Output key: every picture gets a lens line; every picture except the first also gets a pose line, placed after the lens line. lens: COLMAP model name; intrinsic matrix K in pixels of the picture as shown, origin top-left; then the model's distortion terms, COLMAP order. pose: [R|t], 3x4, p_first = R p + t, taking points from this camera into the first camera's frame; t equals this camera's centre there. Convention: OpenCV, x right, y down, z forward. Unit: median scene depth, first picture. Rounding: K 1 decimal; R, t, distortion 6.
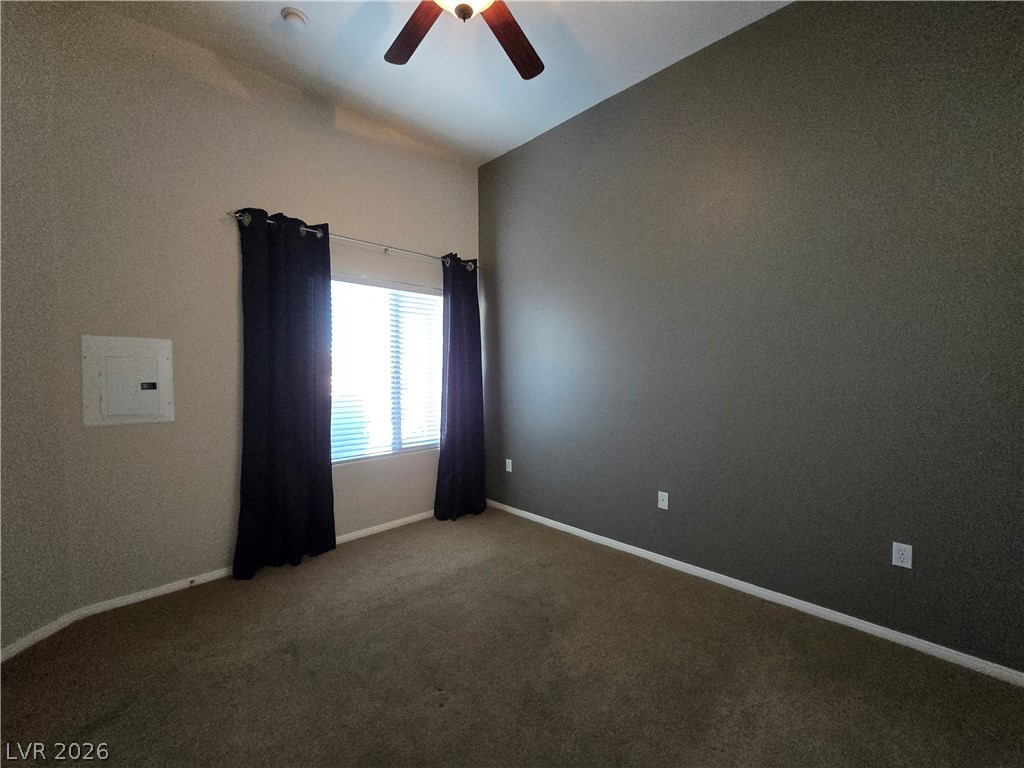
lens RADIAL K [[420.3, 0, 511.5], [0, 420.3, 392.7], [0, 0, 1]] dist [-0.001532, -0.000024]
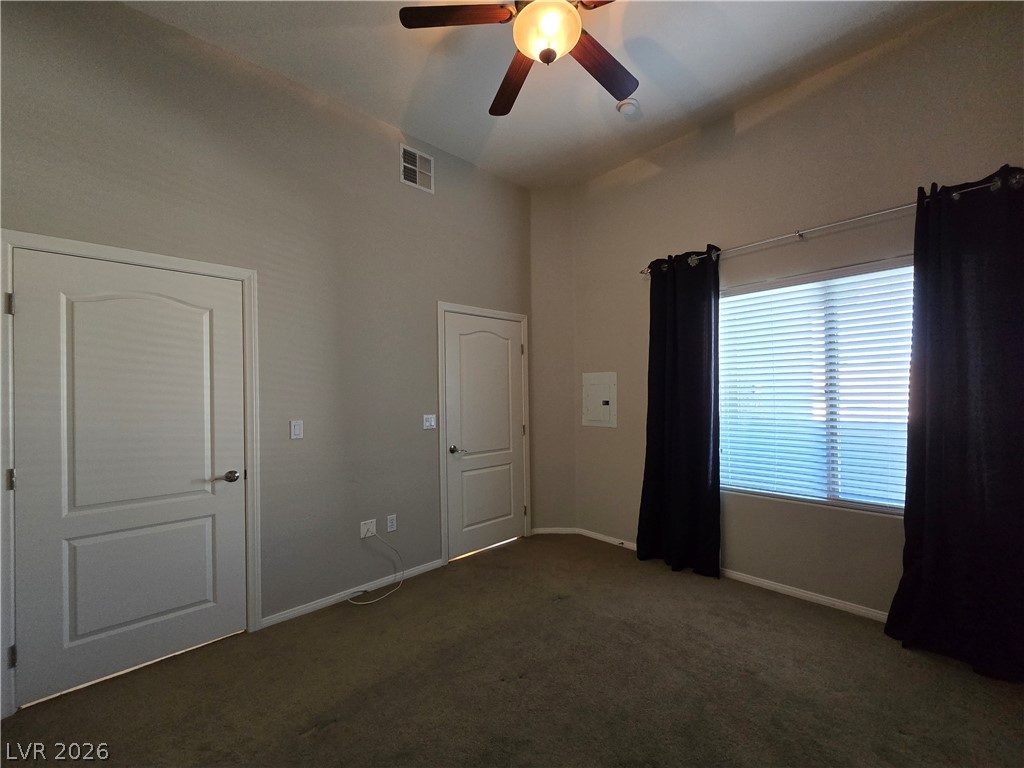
lens RADIAL K [[420.3, 0, 511.5], [0, 420.3, 392.7], [0, 0, 1]] dist [-0.001532, -0.000024]
pose [[-0.026830, 0.003729, -0.999633, 0.589689], [-0.033324, 0.999434, 0.004622, -0.041899], [0.999084, 0.033436, -0.026690, 0.590836]]
